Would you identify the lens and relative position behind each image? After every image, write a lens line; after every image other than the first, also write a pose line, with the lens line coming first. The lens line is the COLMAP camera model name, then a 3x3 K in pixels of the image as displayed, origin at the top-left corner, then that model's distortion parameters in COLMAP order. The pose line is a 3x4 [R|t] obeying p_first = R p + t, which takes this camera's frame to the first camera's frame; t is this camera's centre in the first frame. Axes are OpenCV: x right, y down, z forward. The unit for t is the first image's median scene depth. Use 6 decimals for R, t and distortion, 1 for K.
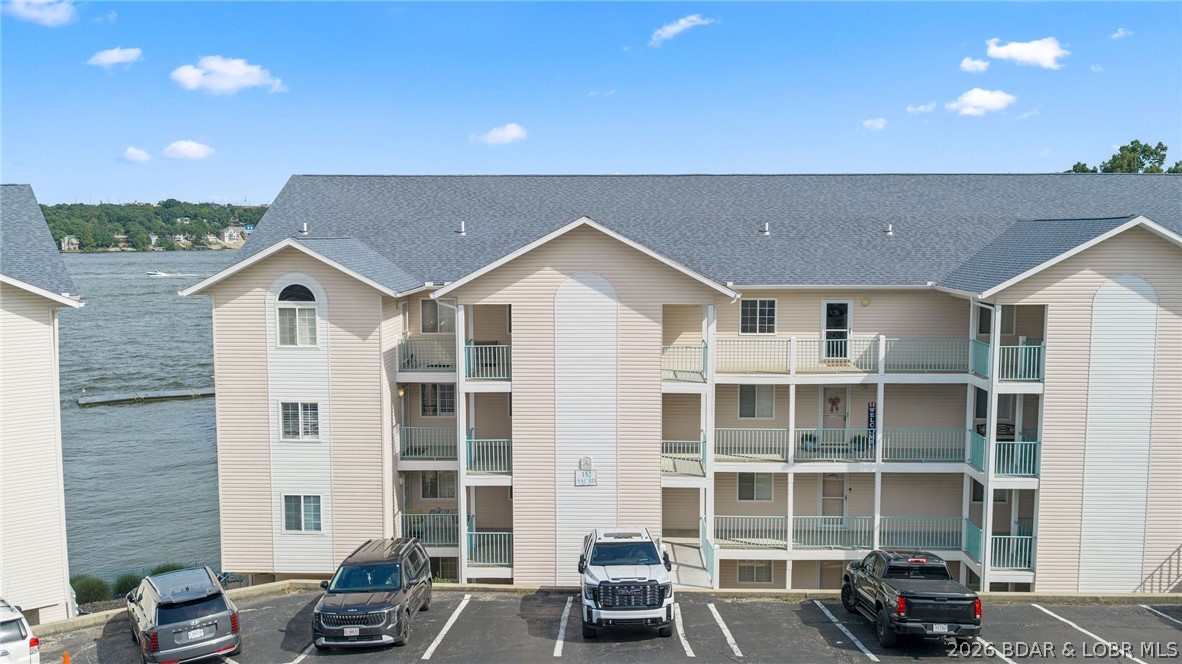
lens RADIAL K [[973.4, 0, 590.1], [0, 973.4, 334.4], [0, 0, 1]] dist [0.013263, -0.035419]
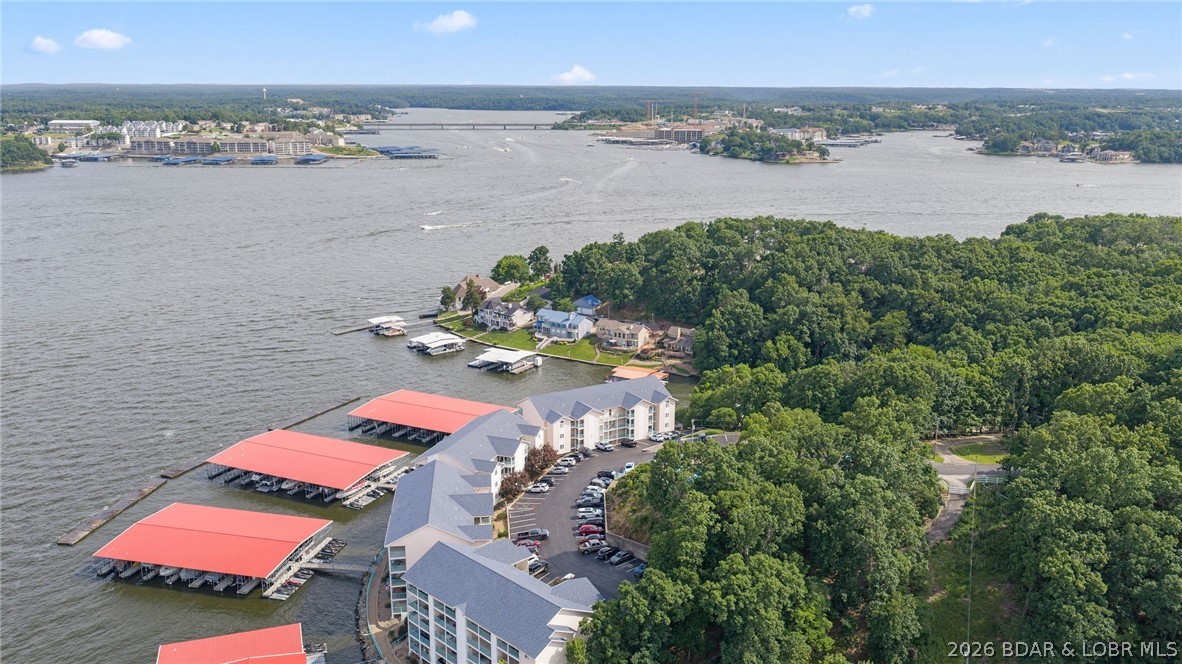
lens RADIAL K [[973.4, 0, 597.0], [0, 973.4, 334.3], [0, 0, 1]] dist [0.013263, -0.035419]
pose [[0.836983, -0.125384, 0.532672, -4.333397], [0.048315, 0.986527, 0.156298, -2.040716], [-0.545092, -0.105083, 0.831764, -5.958213]]
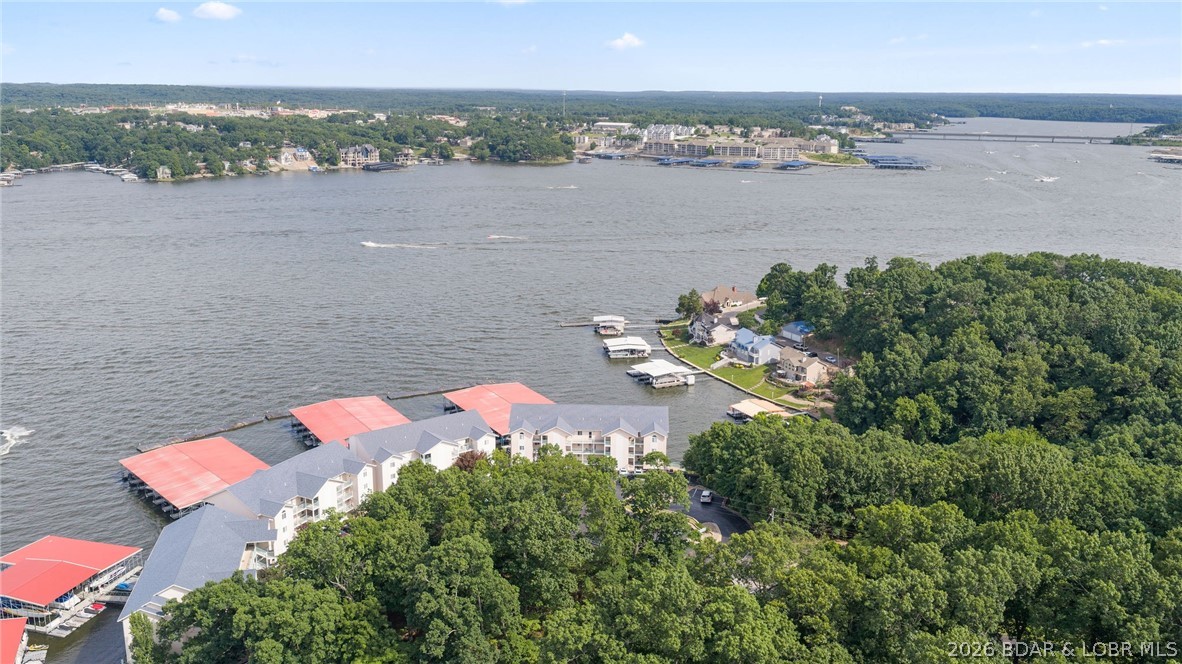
lens RADIAL K [[973.4, 0, 592.5], [0, 973.4, 331.7], [0, 0, 1]] dist [0.013263, -0.035419]
pose [[0.999906, 0.013637, -0.001234, 0.289368], [-0.013343, 0.990636, 0.135878, -1.969918], [0.003075, -0.135848, 0.990725, -6.874833]]
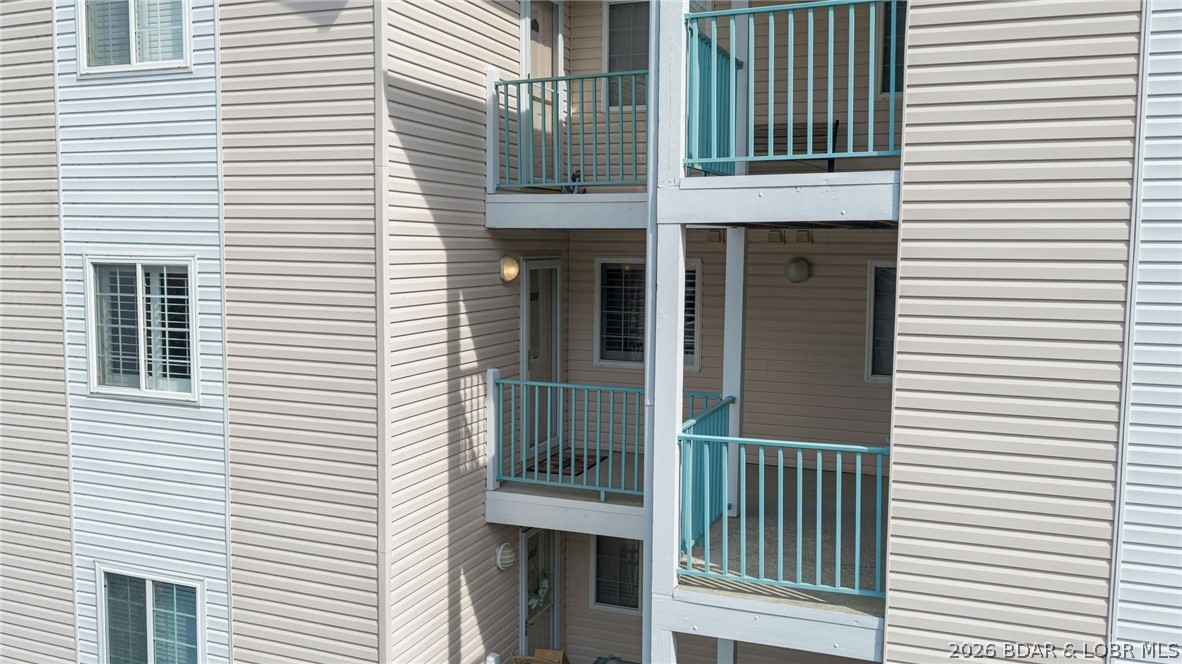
lens RADIAL K [[973.4, 0, 595.0], [0, 973.4, 331.6], [0, 0, 1]] dist [0.013263, -0.035419]
pose [[0.939538, 0.038077, -0.340322, -0.066978], [-0.042988, 0.999052, -0.006899, 0.084250], [0.339736, 0.021112, 0.940284, 0.752917]]
